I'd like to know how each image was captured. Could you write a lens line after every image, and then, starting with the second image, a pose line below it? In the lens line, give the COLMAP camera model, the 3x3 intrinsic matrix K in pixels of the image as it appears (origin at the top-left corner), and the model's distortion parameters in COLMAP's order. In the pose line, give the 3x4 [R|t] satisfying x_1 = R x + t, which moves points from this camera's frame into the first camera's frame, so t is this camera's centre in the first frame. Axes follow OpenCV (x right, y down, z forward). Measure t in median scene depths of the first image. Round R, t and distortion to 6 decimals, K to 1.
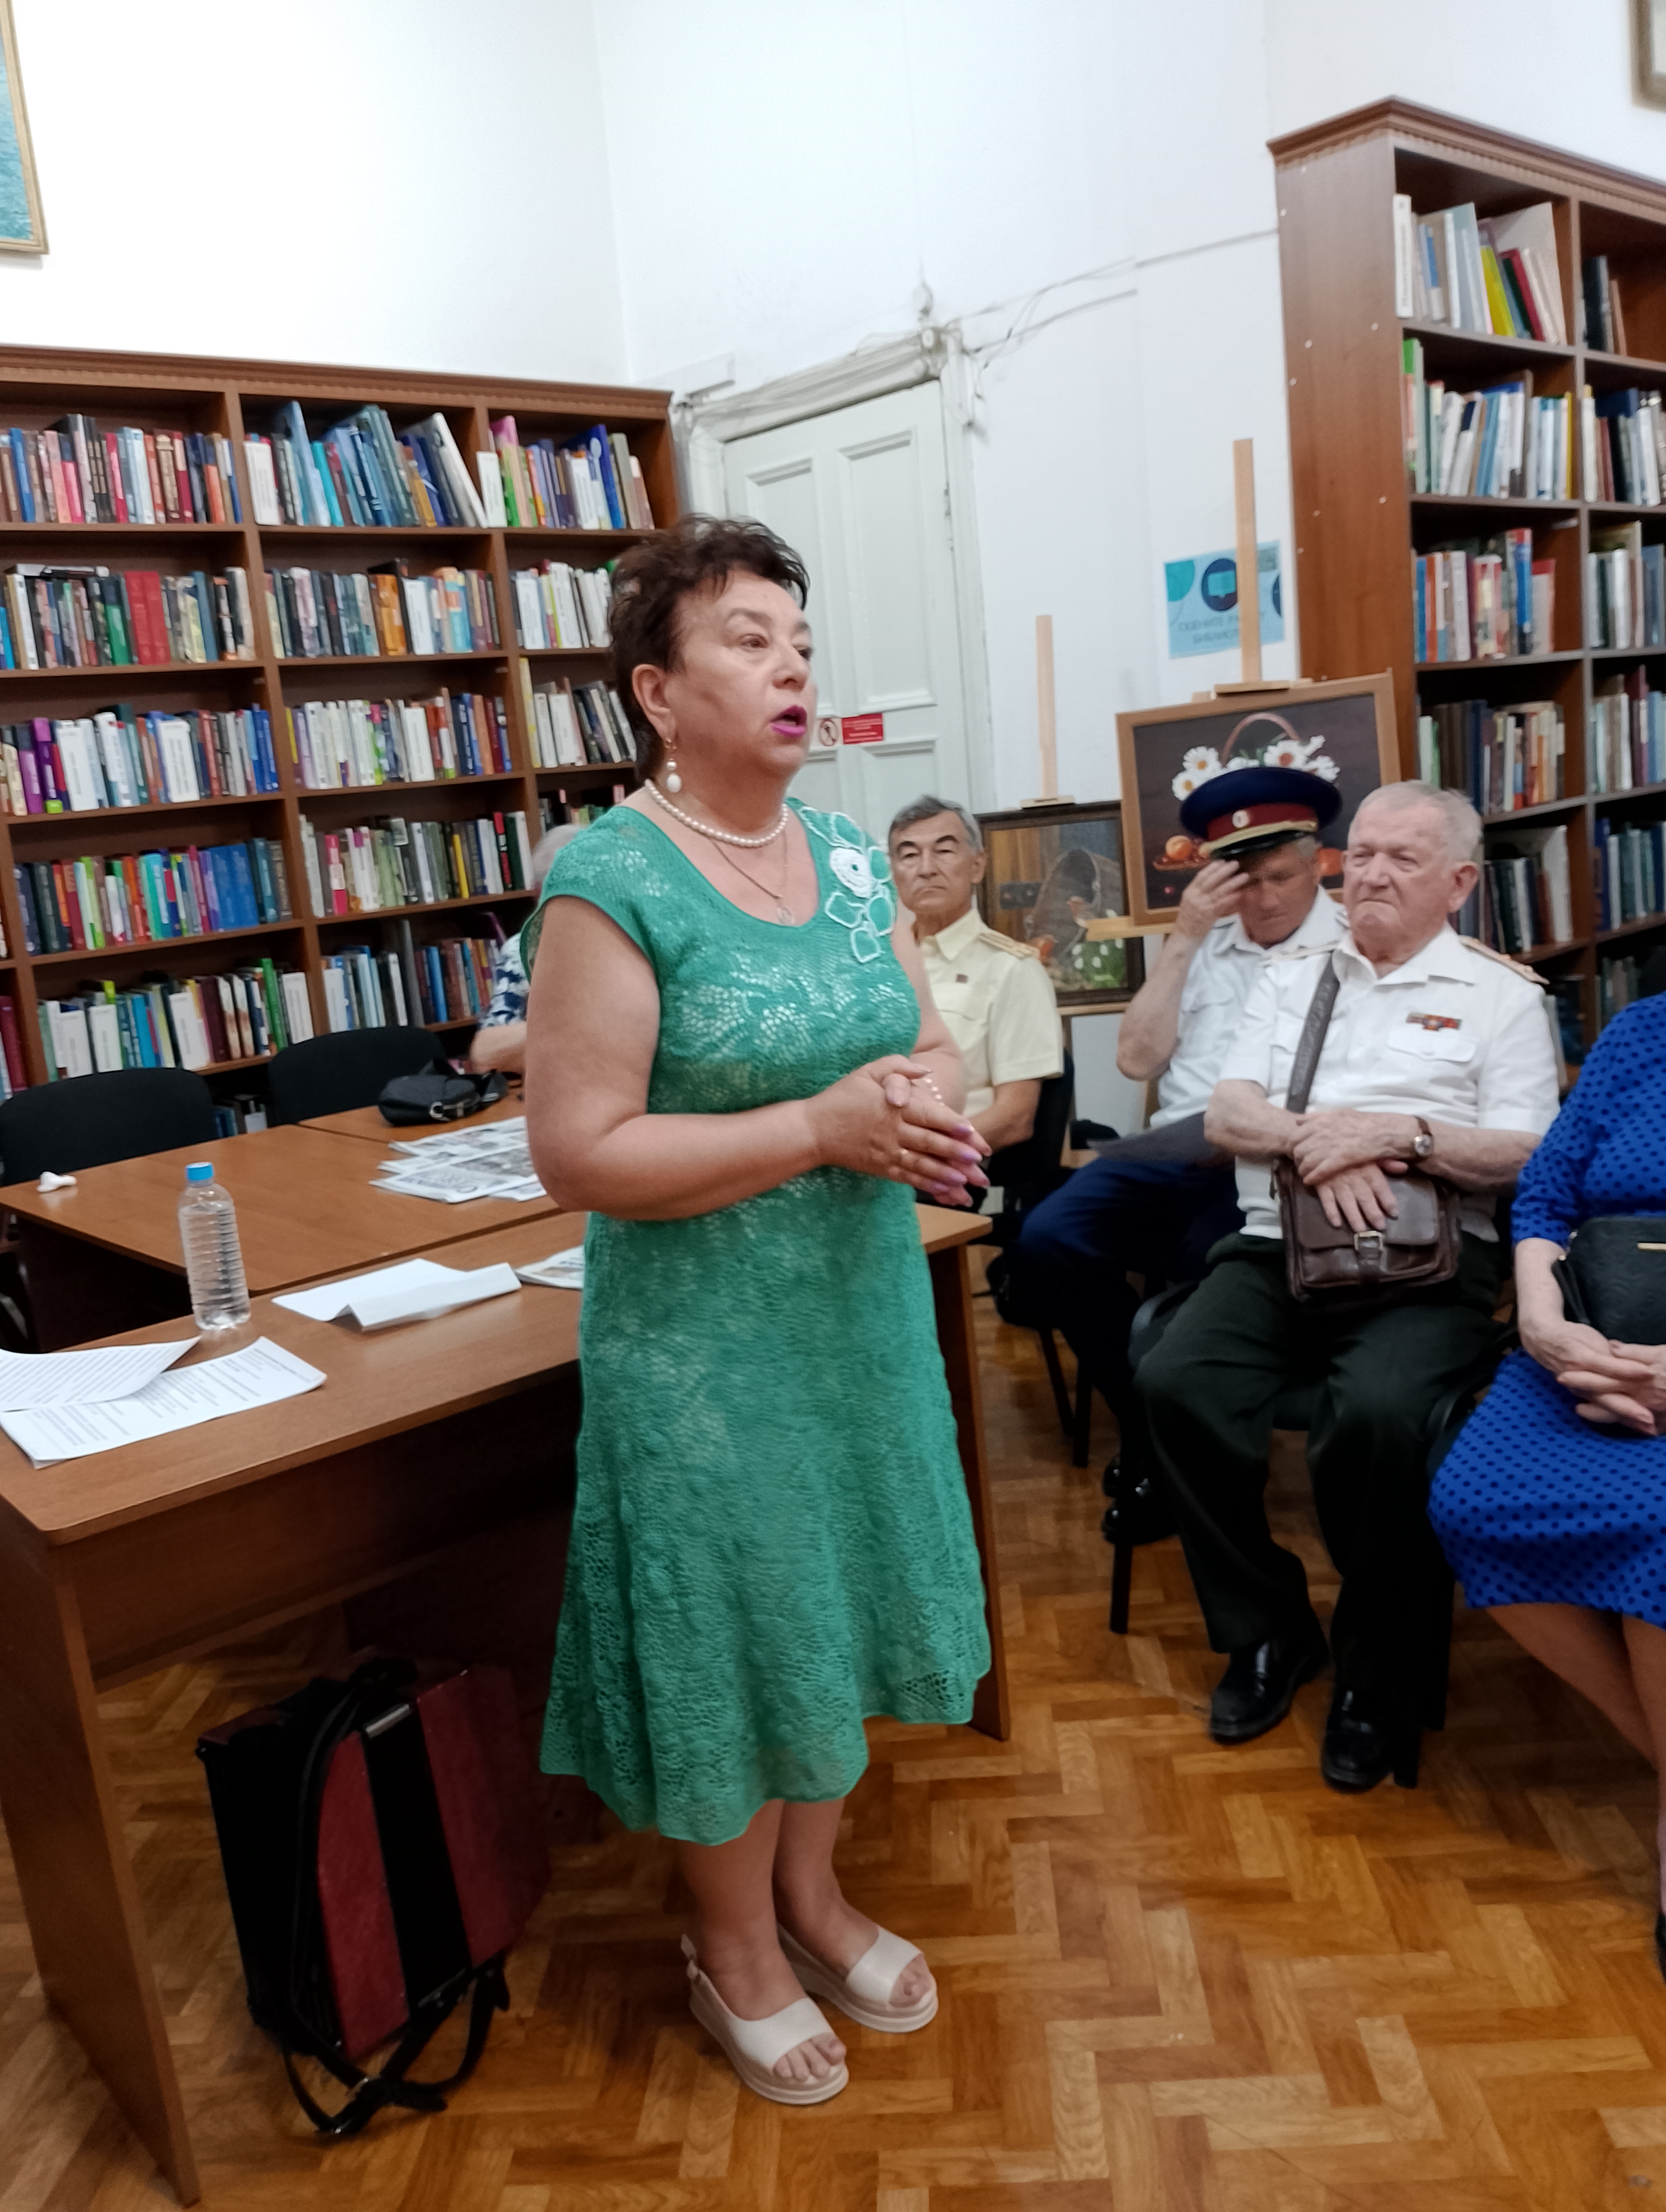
lens RADIAL K [[1781.0, 0, 815.6], [0, 1781.0, 1128.5], [0, 0, 1]] dist [0.055937, -0.117290]
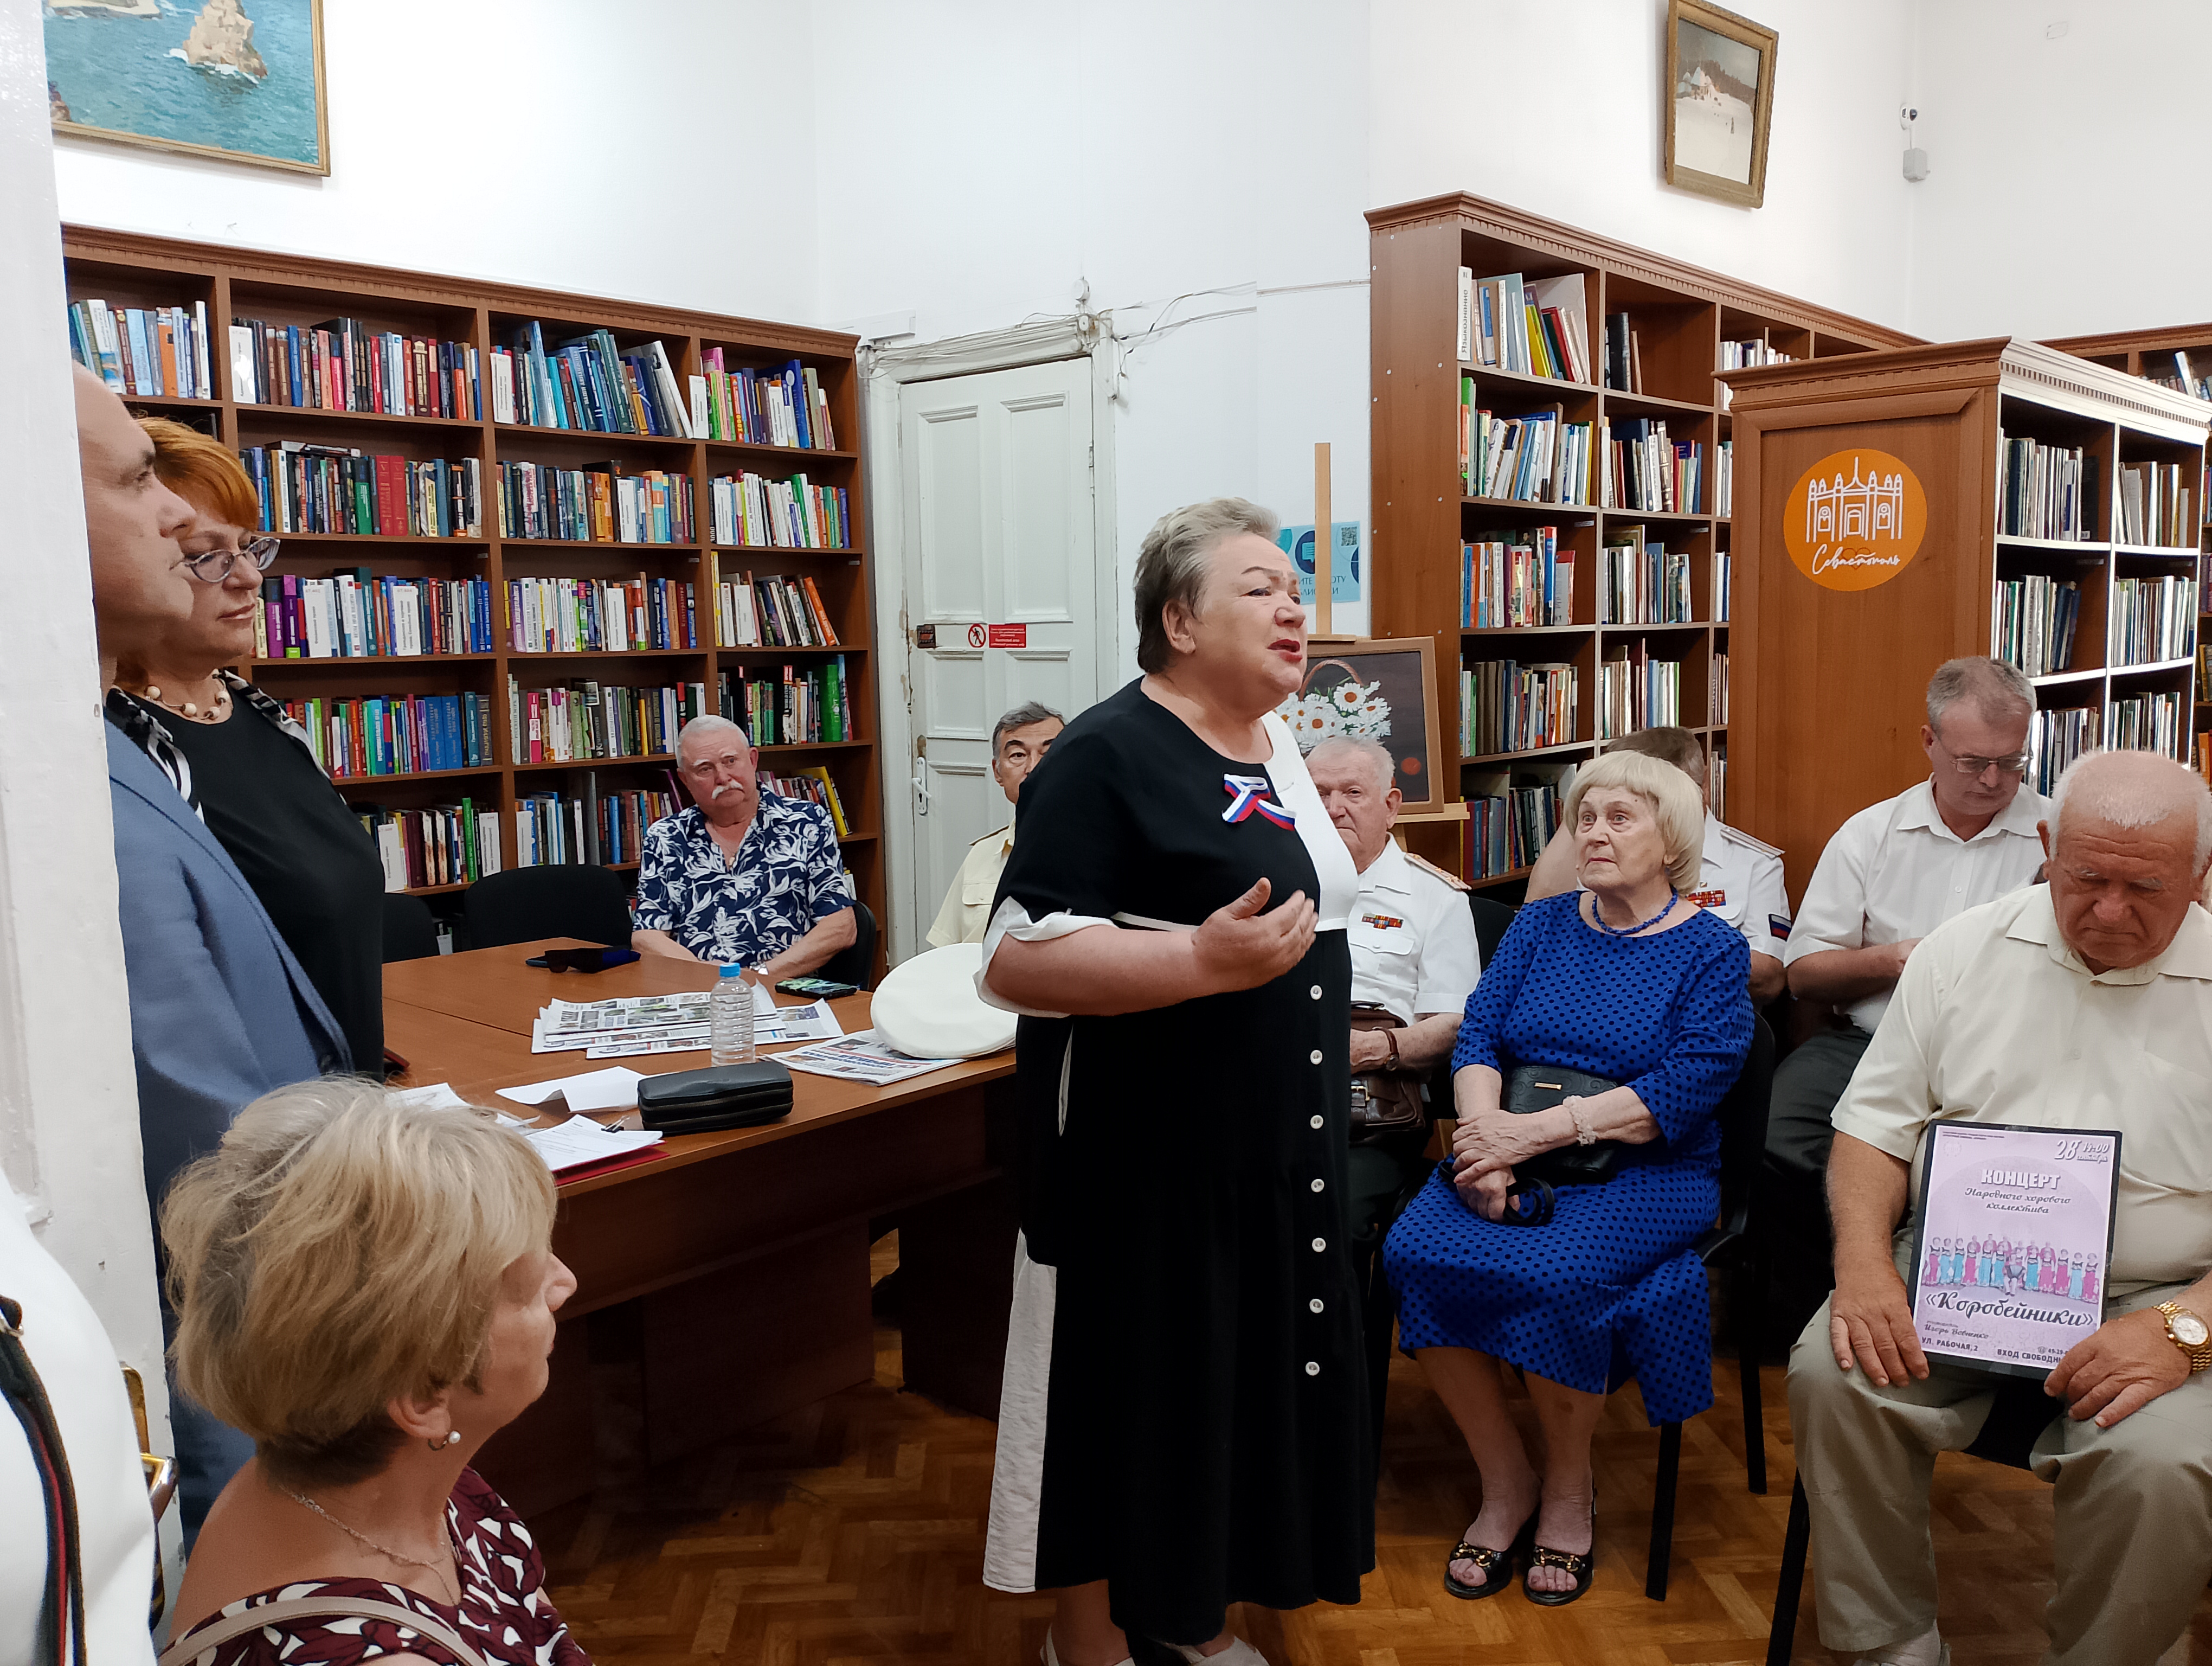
lens RADIAL K [[1781.0, 0, 1105.6], [0, 1781.0, 848.9], [0, 0, 1]] dist [0.055937, -0.117290]
pose [[0.991851, 0.064174, 0.110063, -0.034261], [-0.054674, 0.994684, -0.087266, 0.013977], [-0.115078, 0.080538, 0.990086, -0.169927]]
